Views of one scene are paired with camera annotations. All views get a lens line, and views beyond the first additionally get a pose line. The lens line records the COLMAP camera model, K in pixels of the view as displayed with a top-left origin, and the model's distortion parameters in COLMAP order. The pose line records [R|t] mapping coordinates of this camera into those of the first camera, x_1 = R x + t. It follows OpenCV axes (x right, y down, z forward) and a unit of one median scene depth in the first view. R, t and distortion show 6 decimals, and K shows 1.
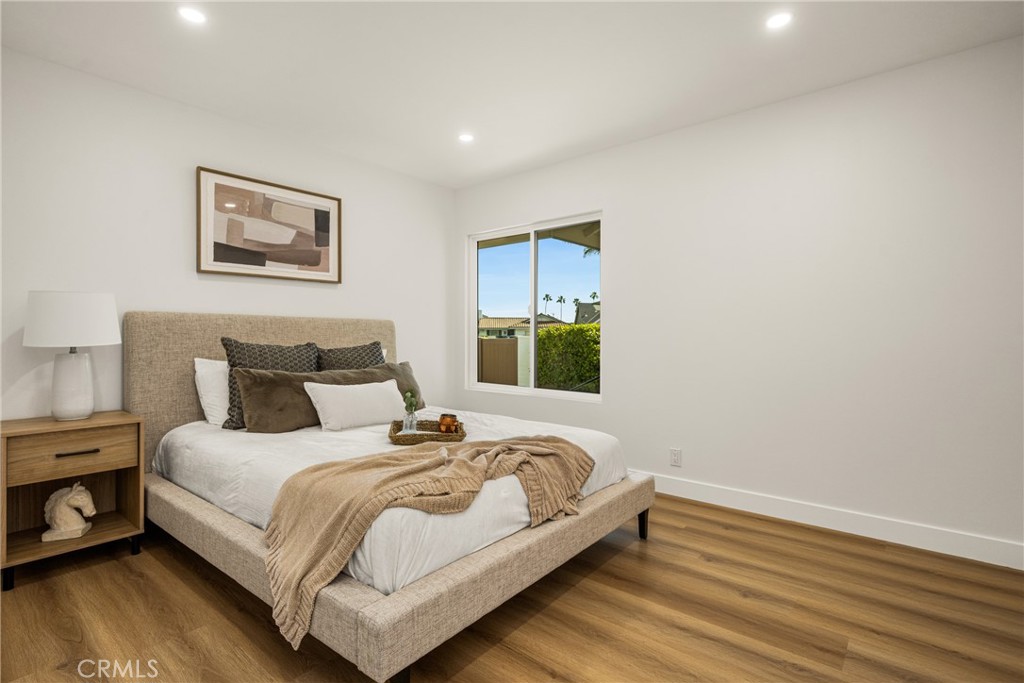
lens RADIAL K [[491.6, 0, 512.9], [0, 491.6, 339.7], [0, 0, 1]] dist [0.001232, -0.000272]
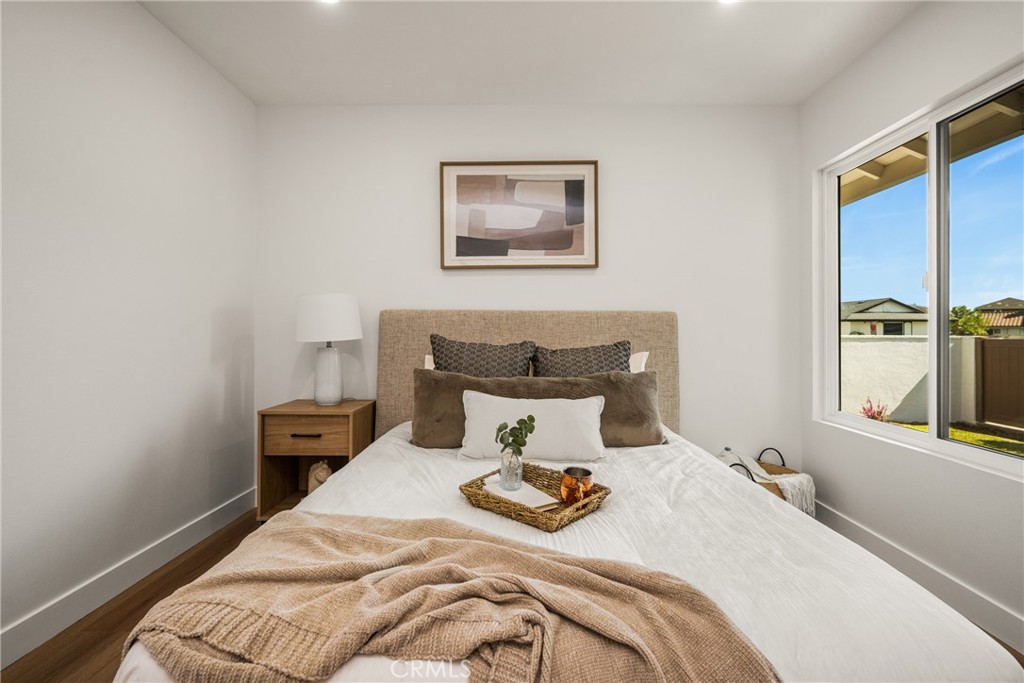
lens RADIAL K [[491.6, 0, 513.9], [0, 491.6, 331.9], [0, 0, 1]] dist [0.001232, -0.000272]
pose [[0.631433, -0.001372, -0.775429, 0.216228], [-0.008126, 0.999932, -0.008387, -0.002157], [0.775388, 0.011597, 0.631379, 0.473322]]
